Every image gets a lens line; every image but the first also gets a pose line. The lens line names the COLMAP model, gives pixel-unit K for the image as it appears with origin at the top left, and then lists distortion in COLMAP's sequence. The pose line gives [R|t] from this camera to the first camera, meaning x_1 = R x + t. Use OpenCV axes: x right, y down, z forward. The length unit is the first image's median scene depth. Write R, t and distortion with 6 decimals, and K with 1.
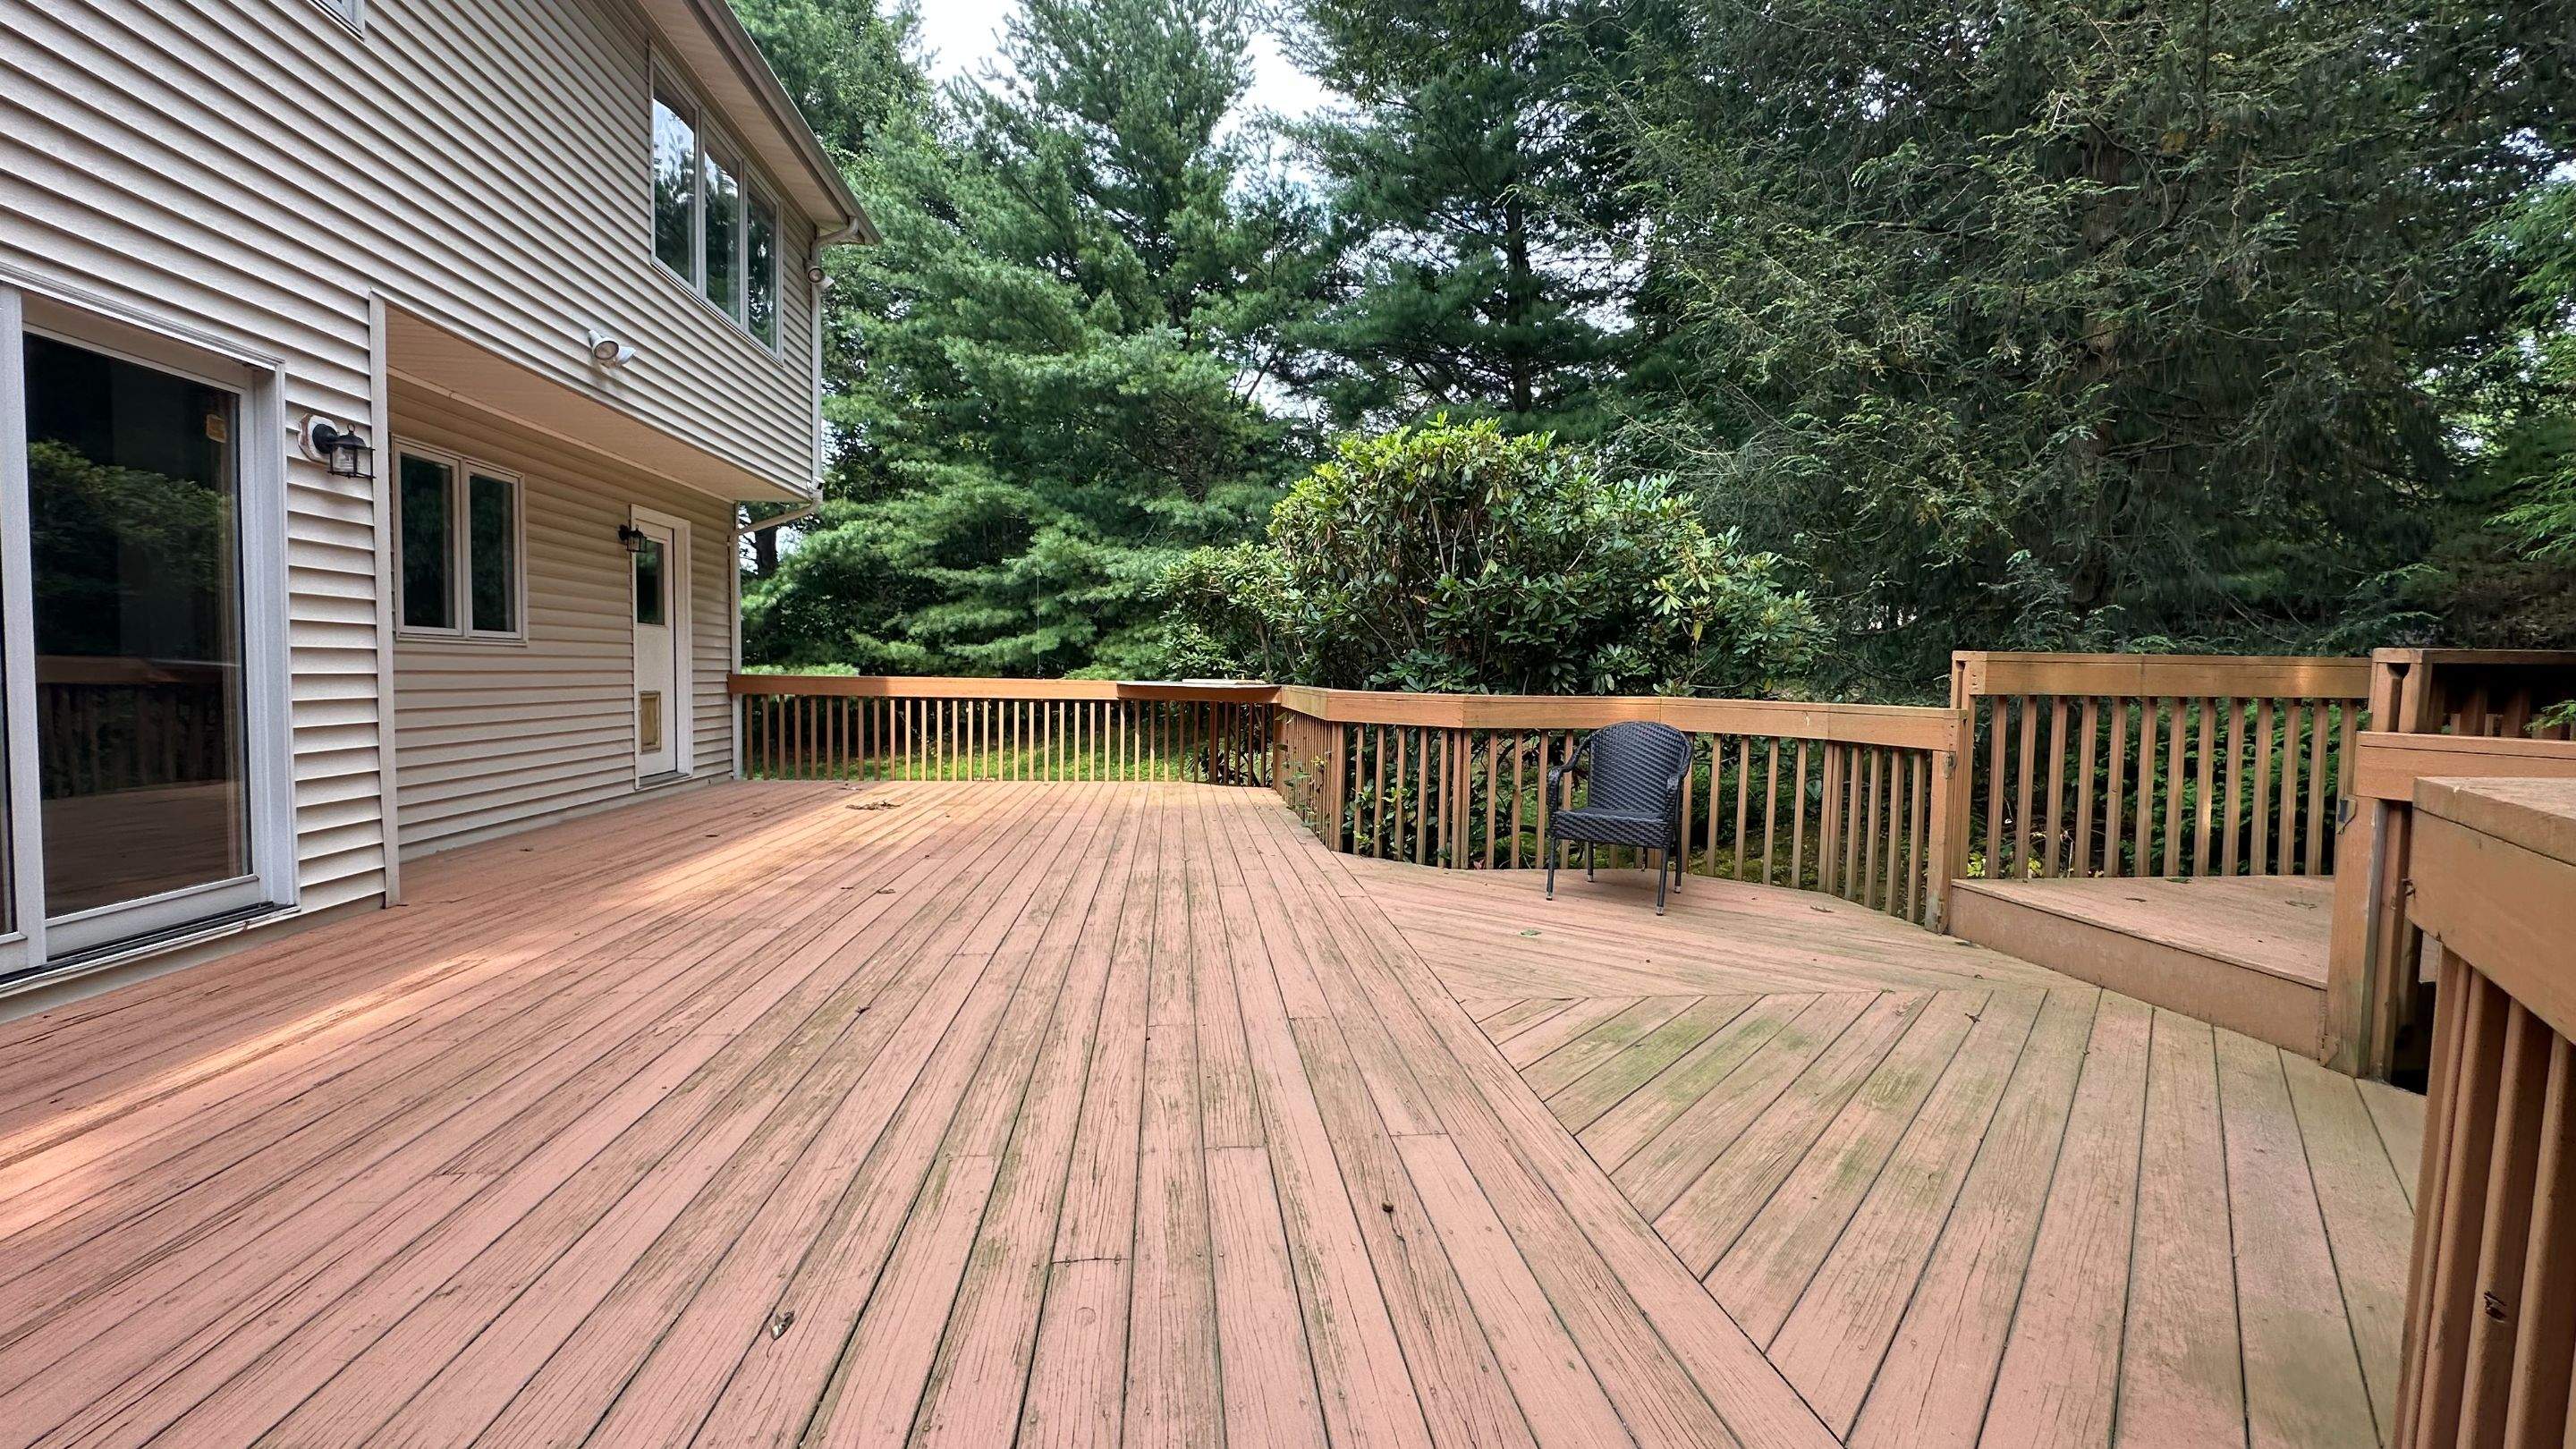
lens RADIAL K [[1029.7, 0, 1282.6], [0, 1029.7, 729.1], [0, 0, 1]] dist [-0.001683, 0.000277]
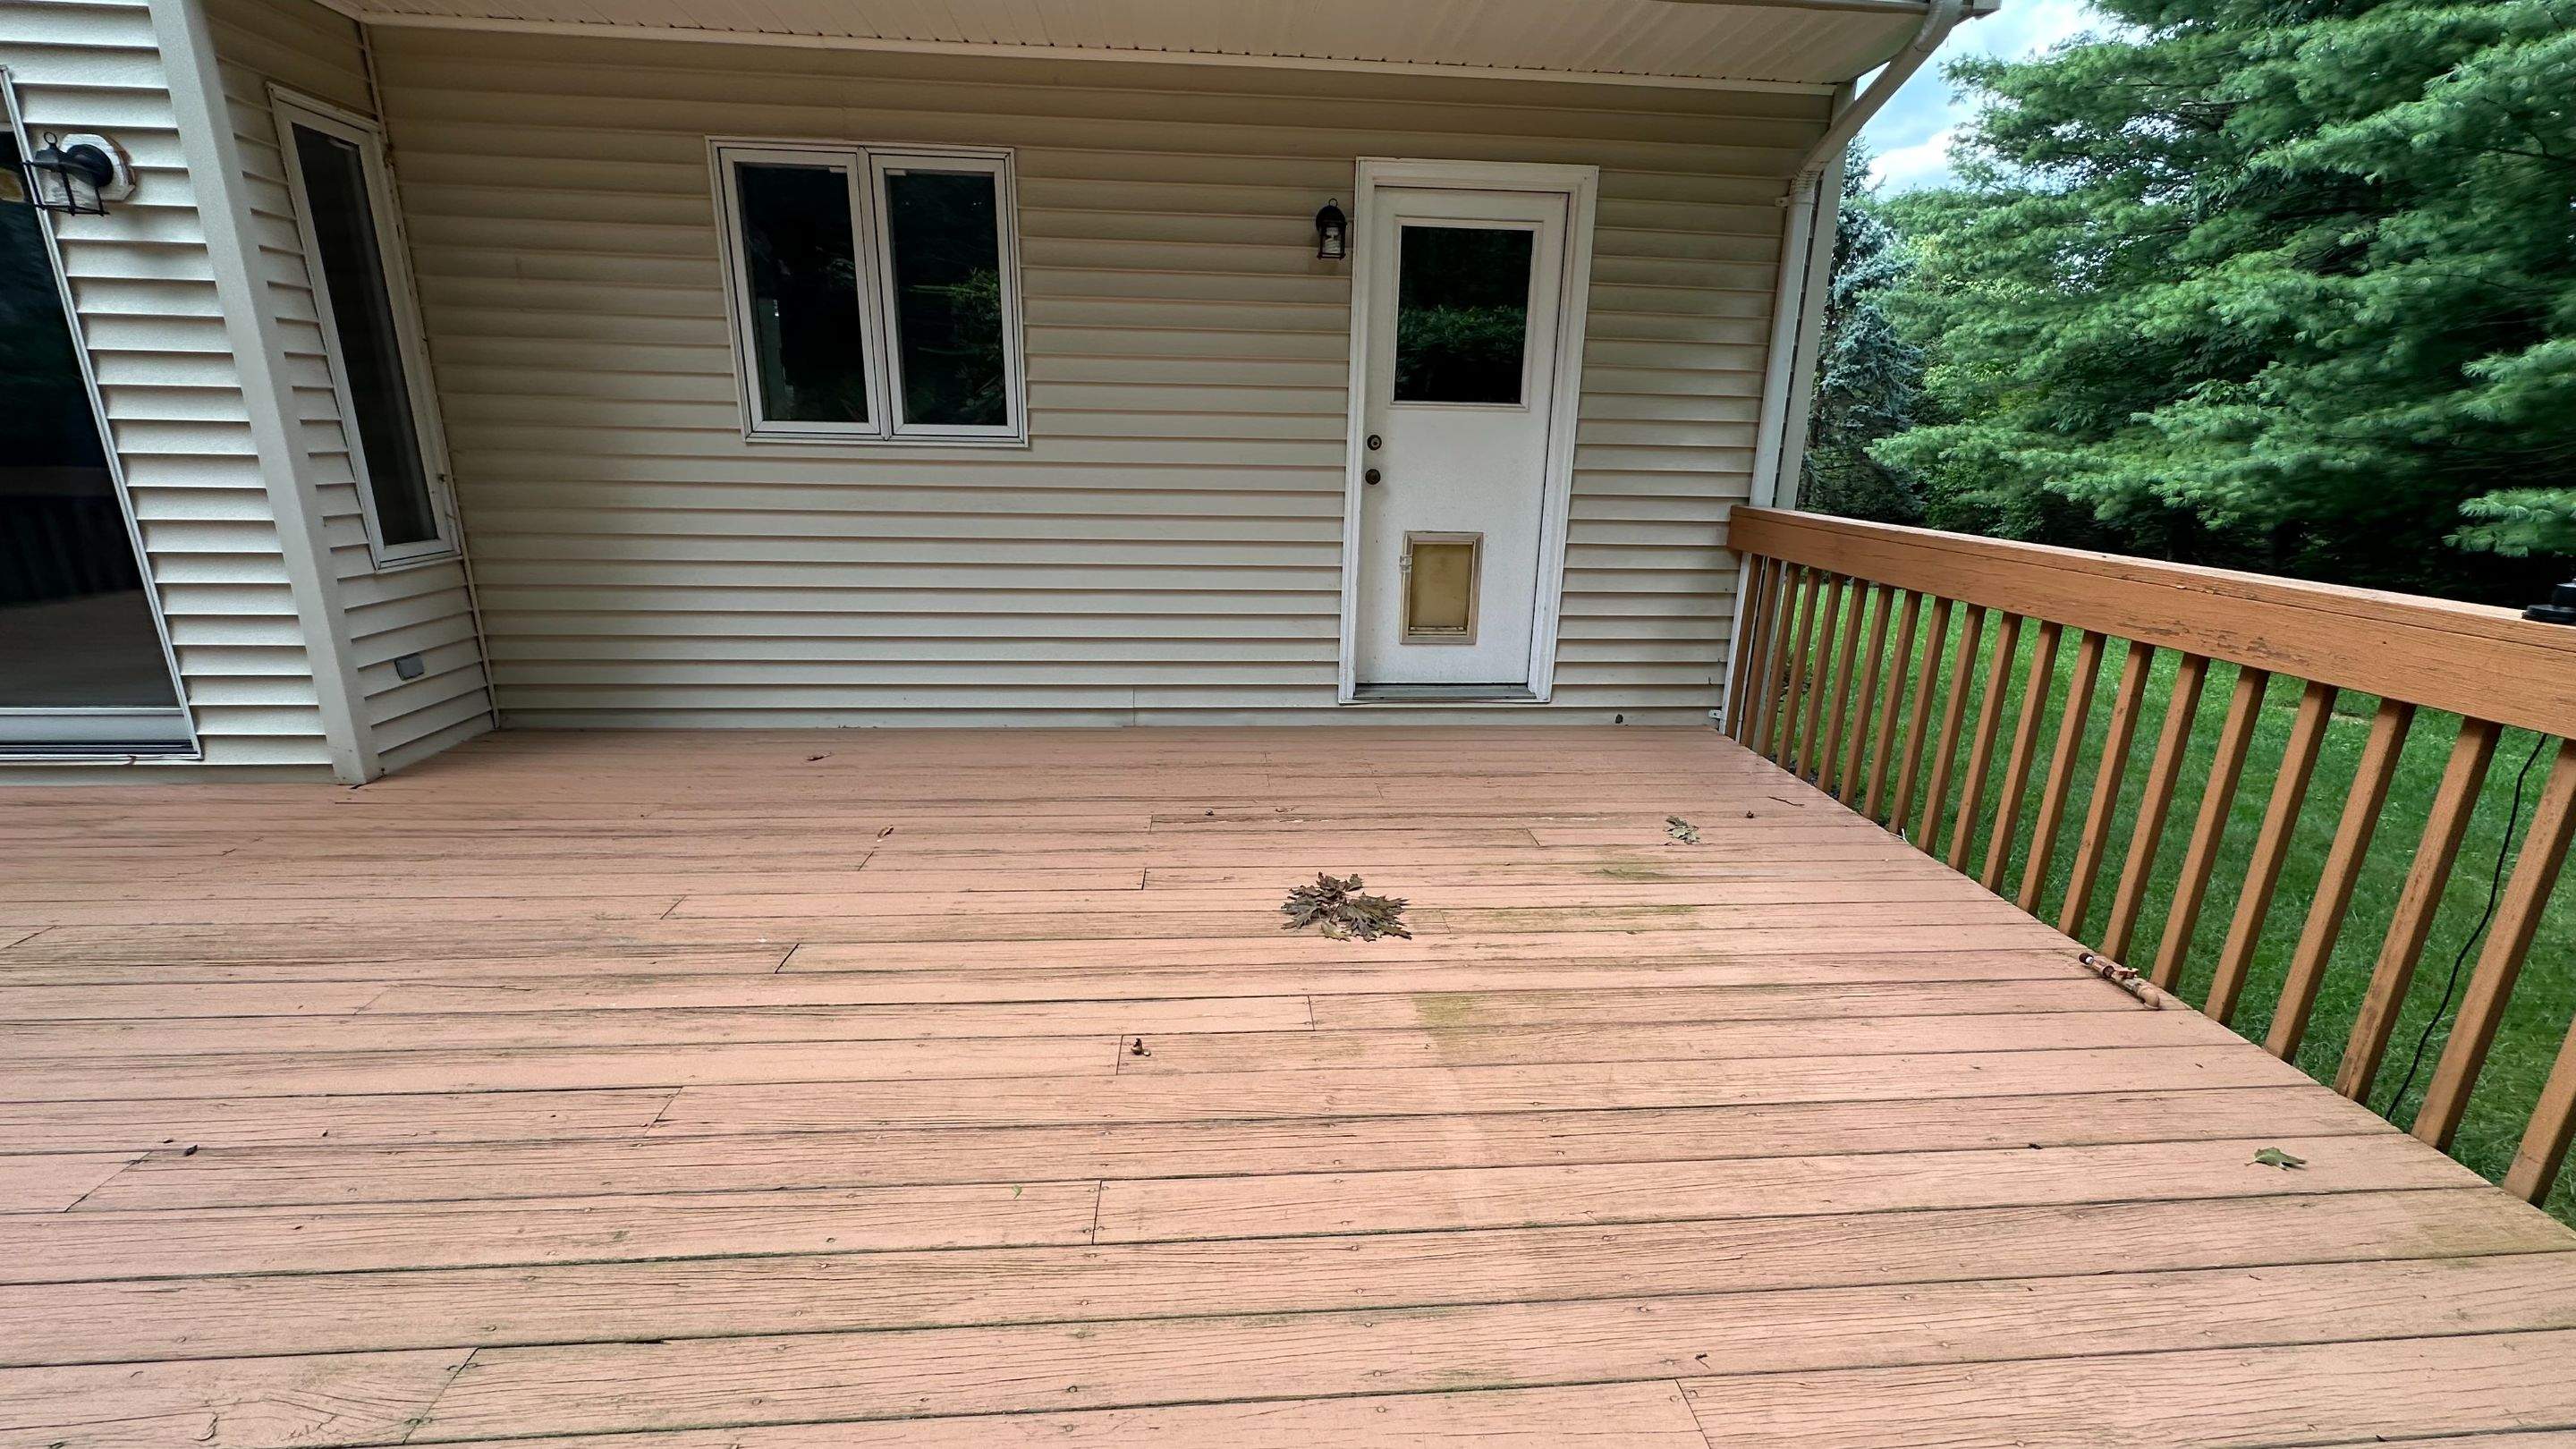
lens RADIAL K [[1029.7, 0, 1293.7], [0, 1029.7, 729.2], [0, 0, 1]] dist [-0.001683, 0.000277]
pose [[-0.027353, 0.257505, -0.965890, -0.032478], [-0.074293, 0.963055, 0.258854, -0.036602], [0.996861, 0.078839, -0.007212, 0.479563]]
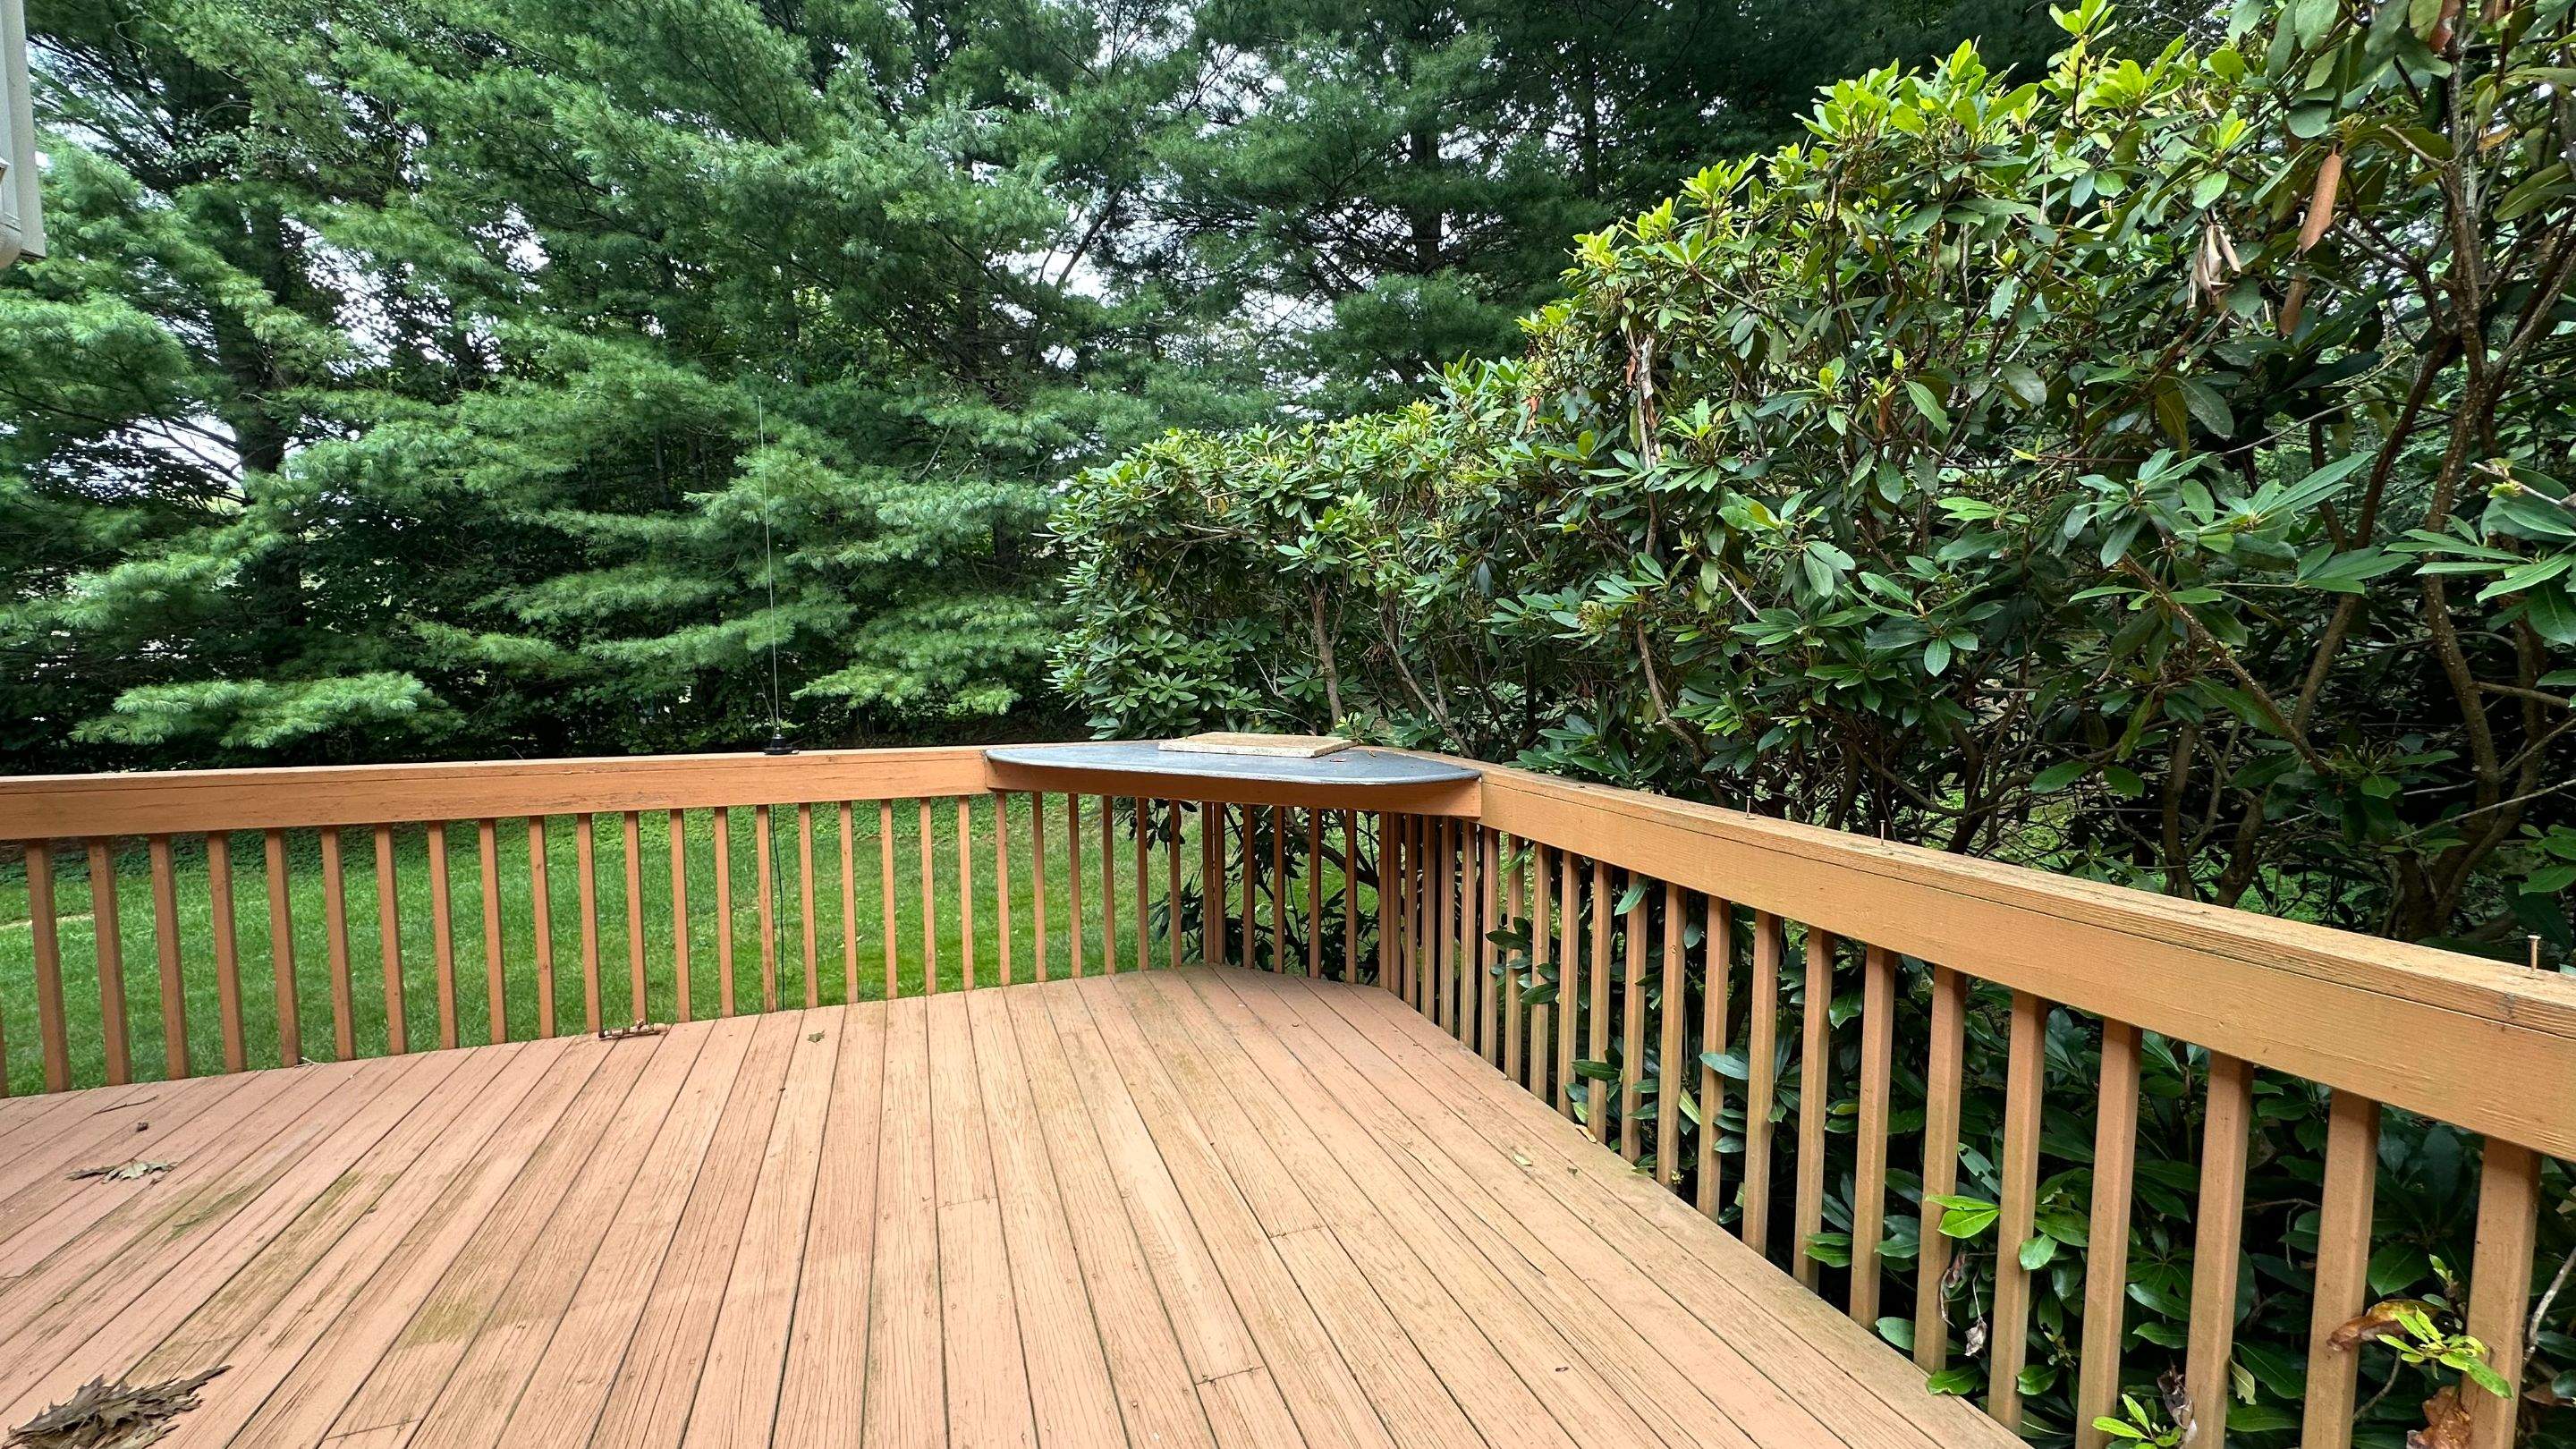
lens RADIAL K [[1029.7, 0, 1283.8], [0, 1029.7, 725.0], [0, 0, 1]] dist [-0.001683, 0.000277]
pose [[0.969833, -0.037390, 0.240886, -0.088633], [0.031318, 0.999089, 0.028988, -0.039415], [-0.241751, -0.020569, 0.970120, 0.350321]]
